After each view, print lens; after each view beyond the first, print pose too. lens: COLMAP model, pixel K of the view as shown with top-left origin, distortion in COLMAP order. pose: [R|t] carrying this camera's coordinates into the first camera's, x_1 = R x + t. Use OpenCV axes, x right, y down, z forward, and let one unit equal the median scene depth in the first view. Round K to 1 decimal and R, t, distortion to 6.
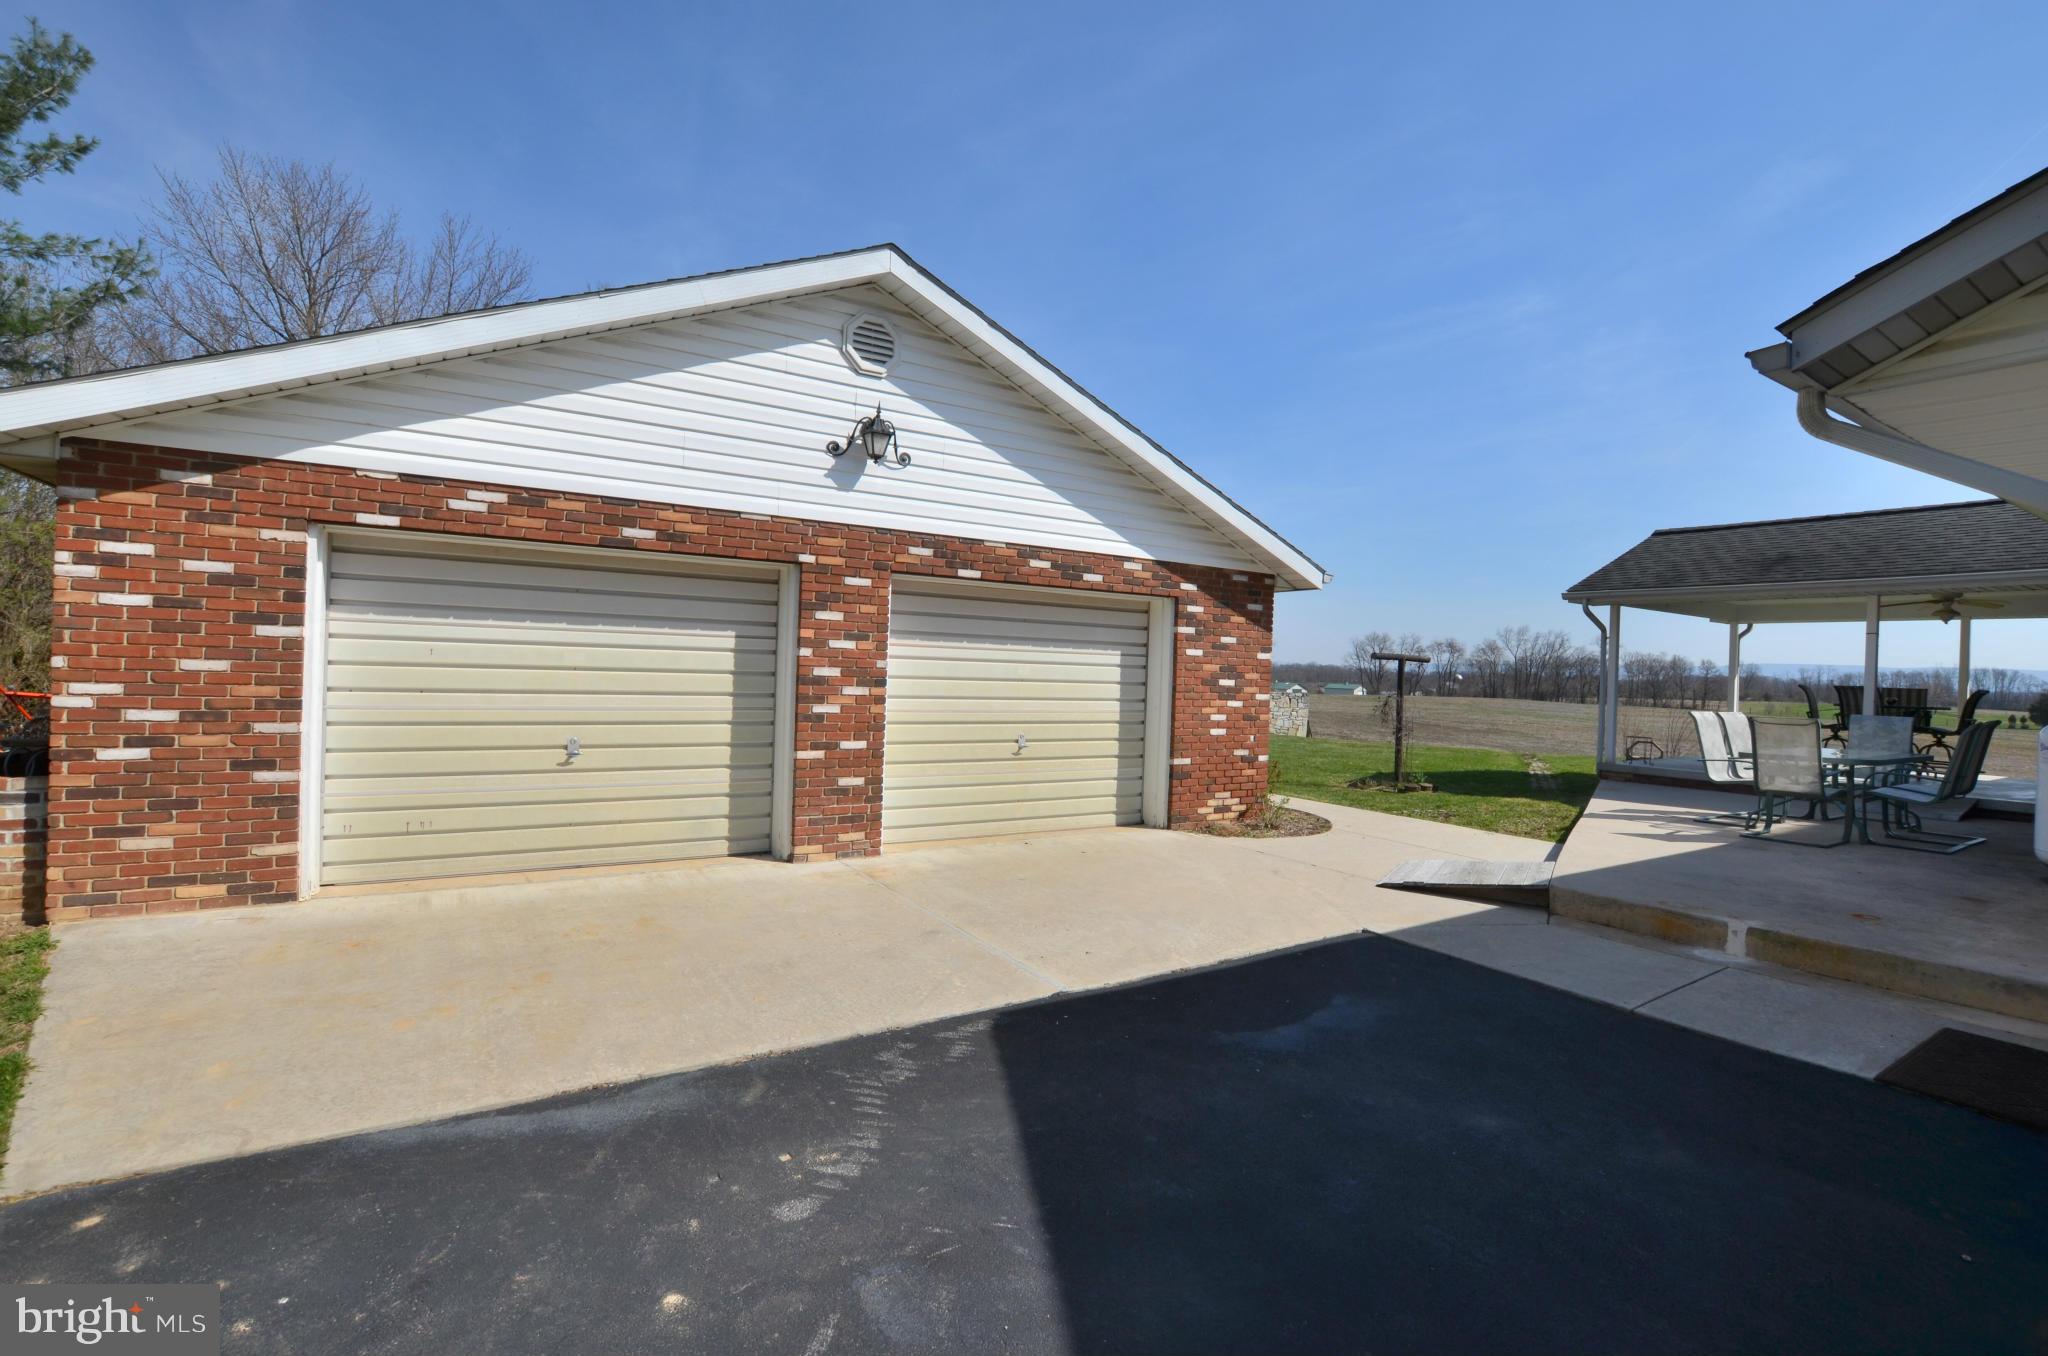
lens RADIAL K [[897.4, 0, 1030.4], [0, 897.4, 674.3], [0, 0, 1]] dist [-0.036980, 0.004880]
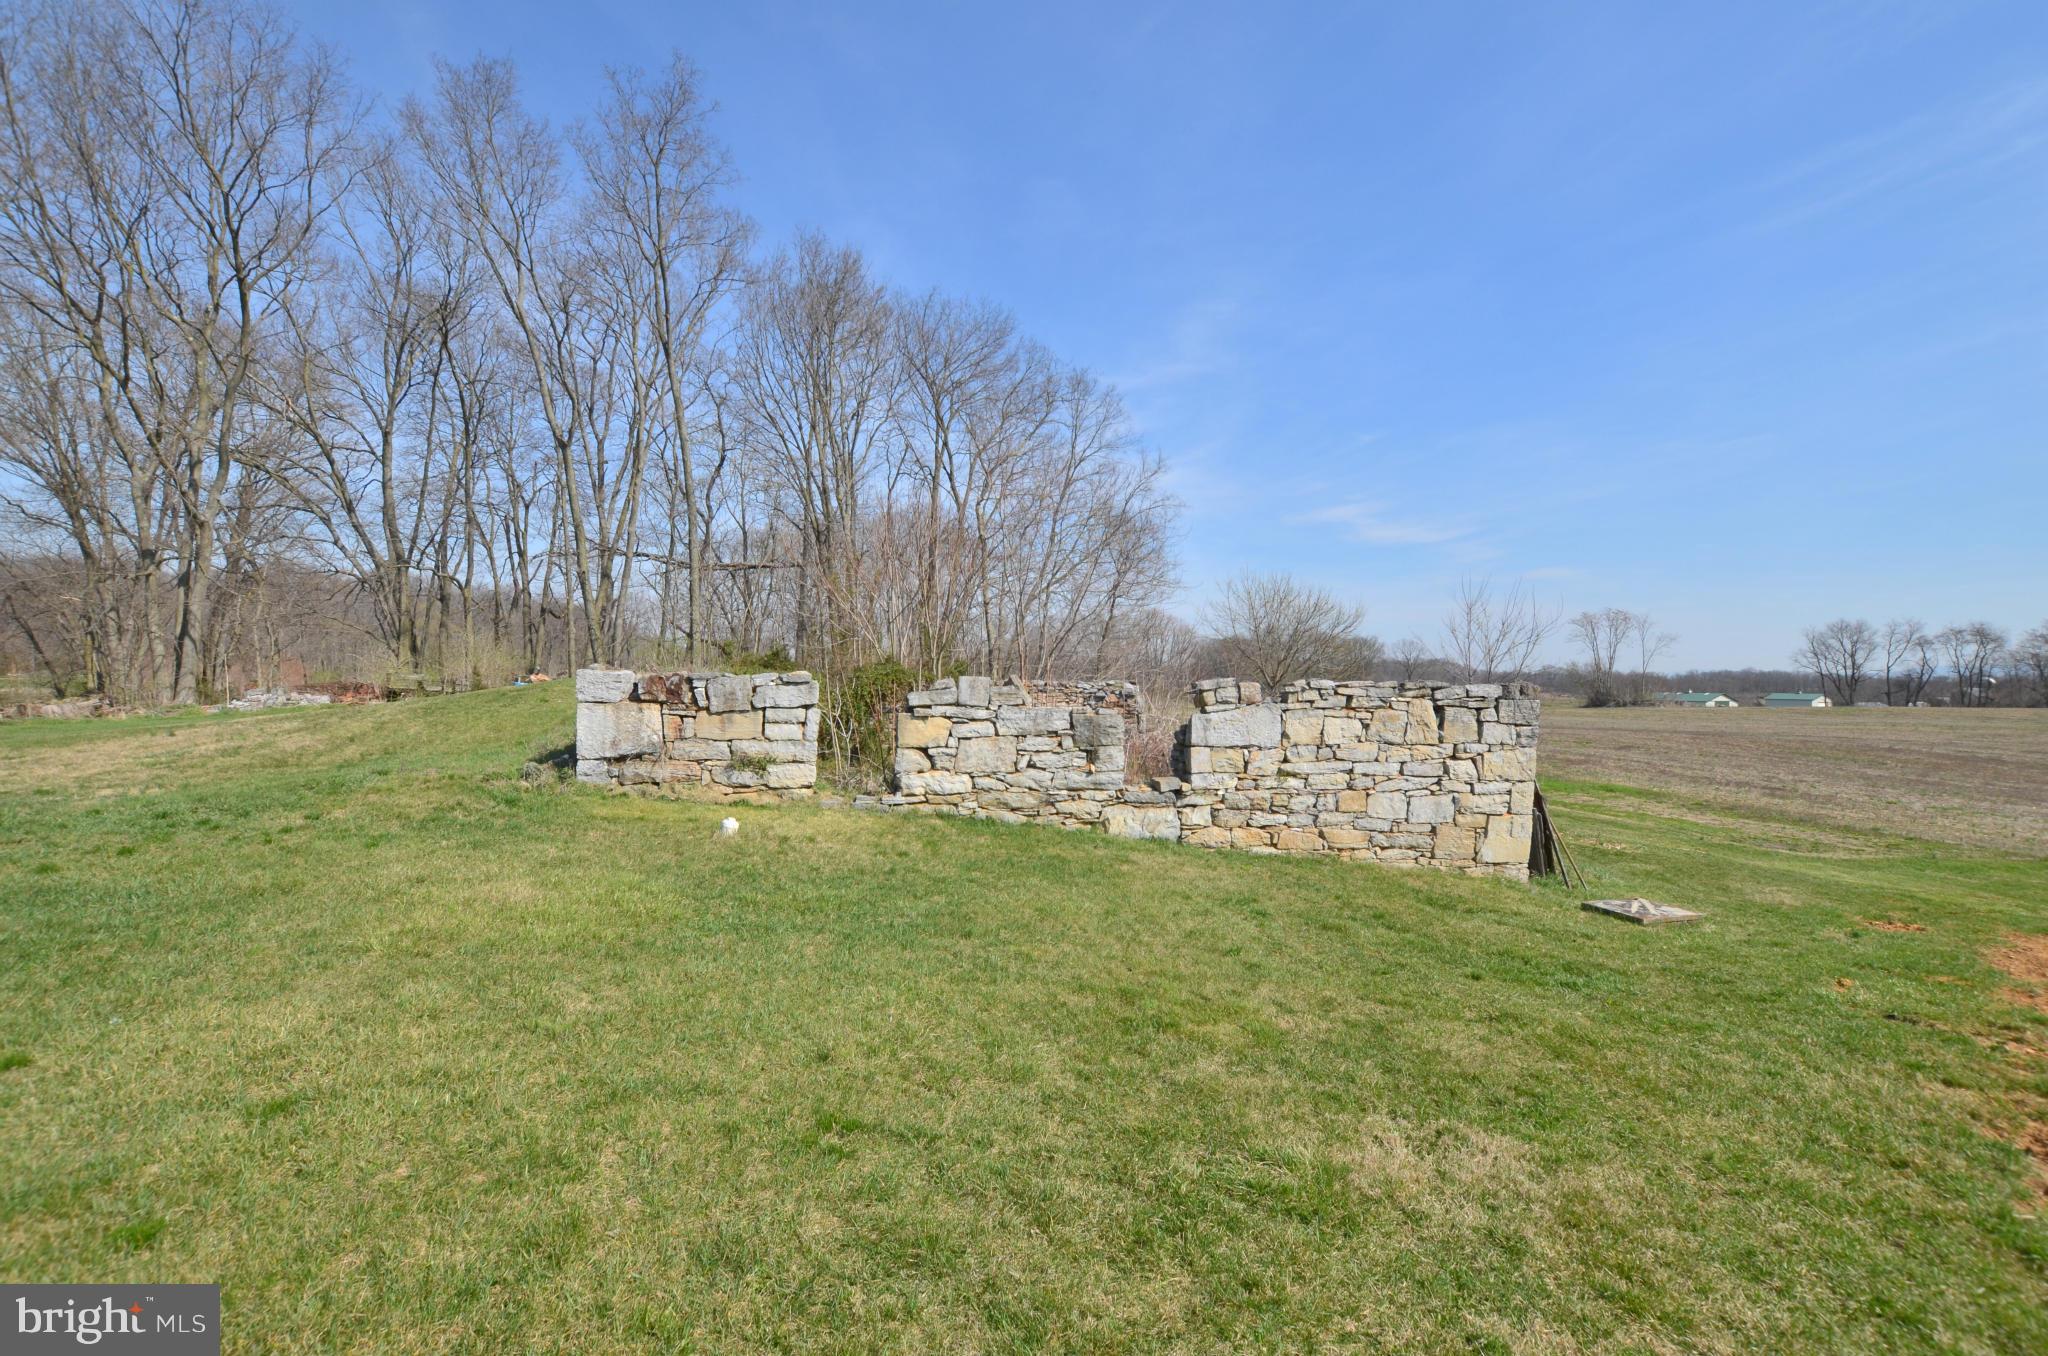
lens RADIAL K [[897.4, 0, 1030.4], [0, 897.4, 674.3], [0, 0, 1]] dist [-0.036980, 0.004880]
pose [[0.927446, -0.025915, -0.373058, 0.890596], [0.017641, 0.999517, -0.025576, 0.072018], [0.373541, 0.017139, 0.927455, 2.348142]]
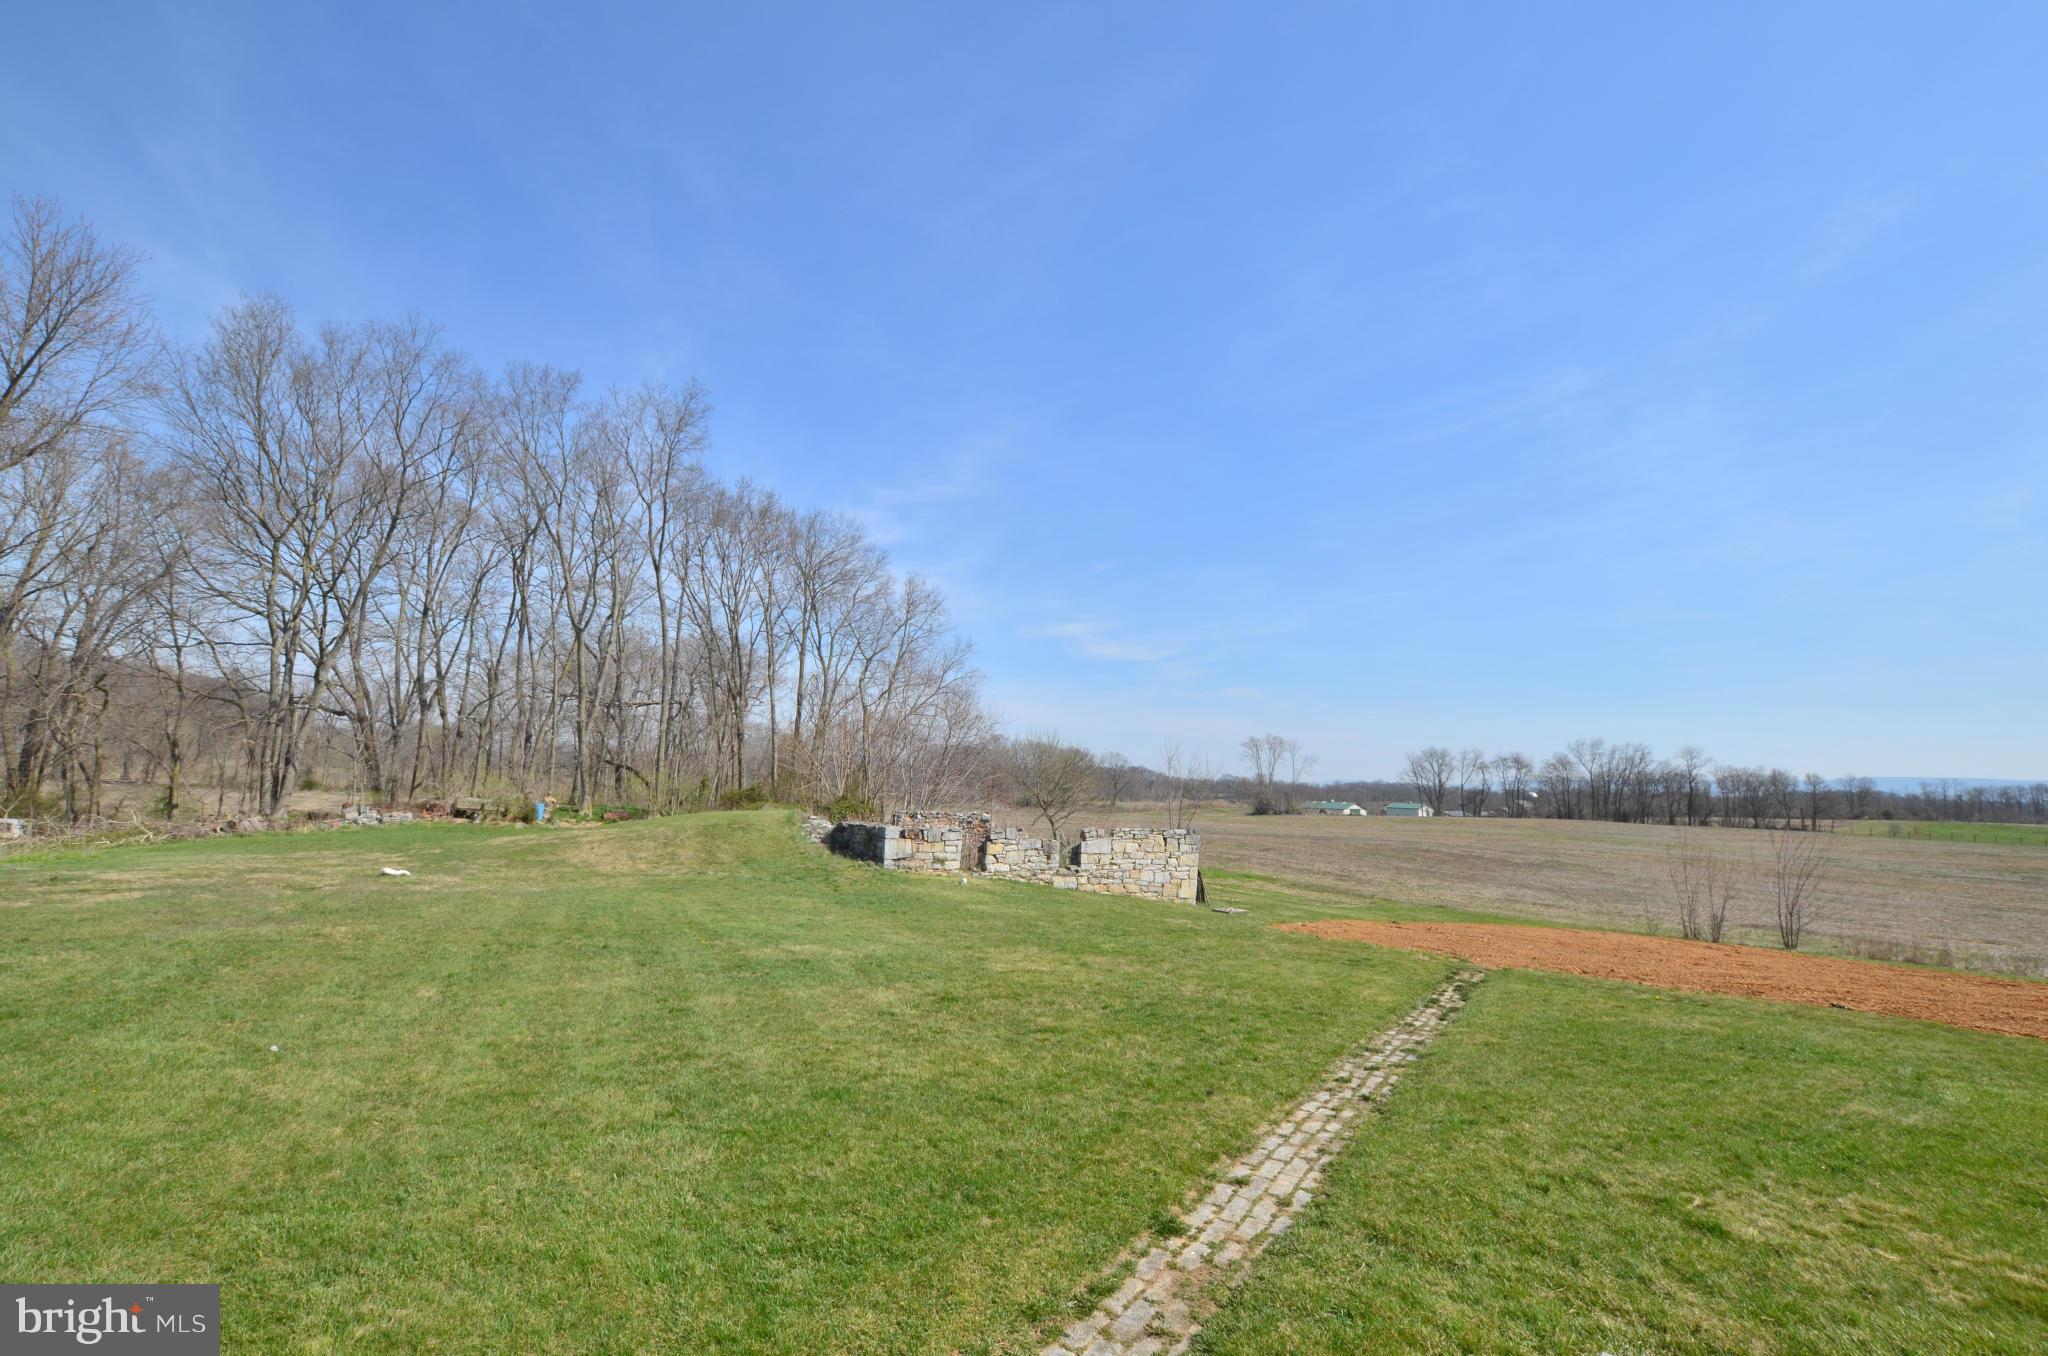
lens RADIAL K [[897.4, 0, 1030.4], [0, 897.4, 674.3], [0, 0, 1]] dist [-0.036980, 0.004880]
pose [[0.997567, -0.010442, -0.068929, 0.765616], [0.001278, 0.991292, -0.131672, -0.017305], [0.069703, 0.131264, 0.988894, 1.065474]]
